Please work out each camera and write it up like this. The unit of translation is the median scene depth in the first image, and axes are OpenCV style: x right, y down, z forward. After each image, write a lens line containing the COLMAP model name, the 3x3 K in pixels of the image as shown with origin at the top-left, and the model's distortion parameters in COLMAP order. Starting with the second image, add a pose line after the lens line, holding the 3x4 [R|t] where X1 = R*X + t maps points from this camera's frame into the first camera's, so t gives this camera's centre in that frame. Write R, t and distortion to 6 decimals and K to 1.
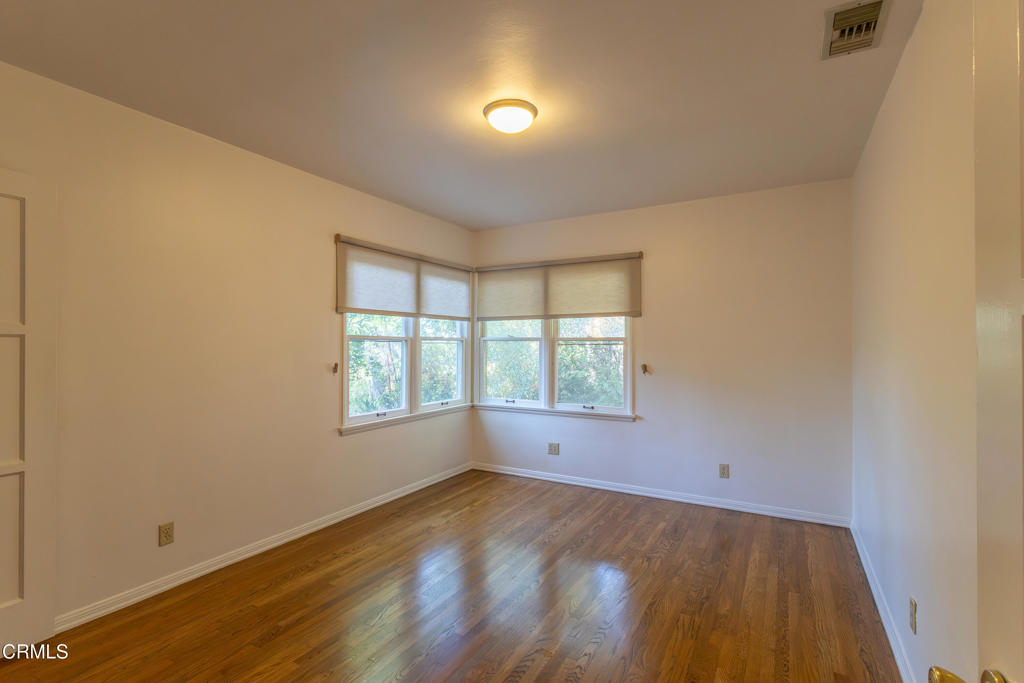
lens RADIAL K [[467.8, 0, 512.2], [0, 467.8, 340.0], [0, 0, 1]] dist [-0.009038, -0.000533]
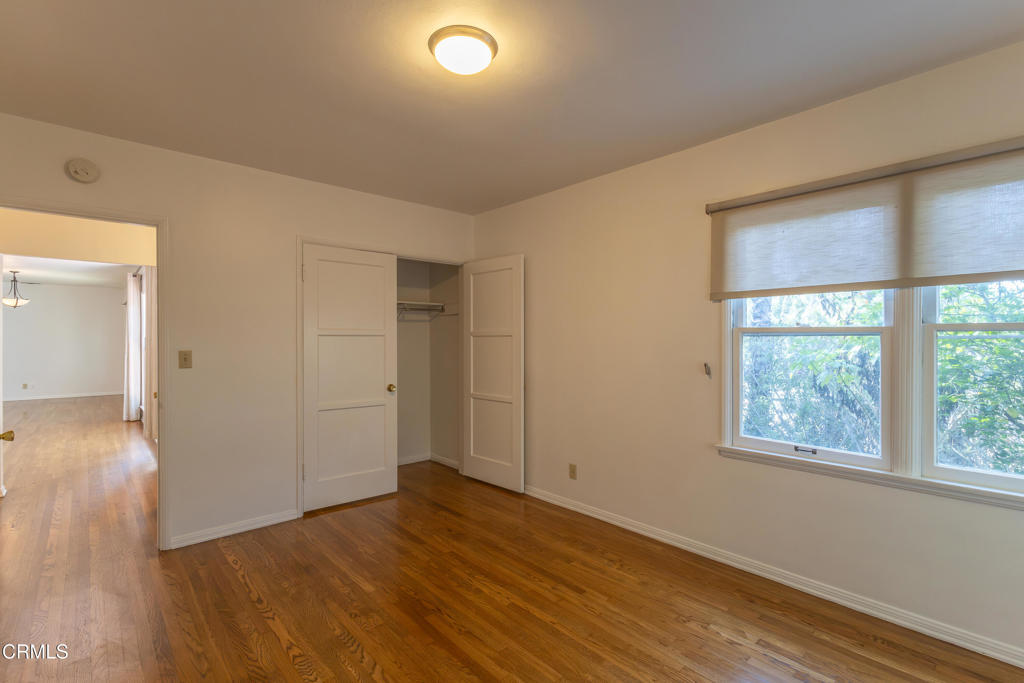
lens RADIAL K [[467.8, 0, 510.3], [0, 467.8, 342.3], [0, 0, 1]] dist [-0.009038, -0.000533]
pose [[-0.303103, 0.001784, -0.952956, 0.480565], [0.000835, 0.999998, 0.001606, 0.011790], [0.952958, -0.000309, -0.303104, 0.872388]]
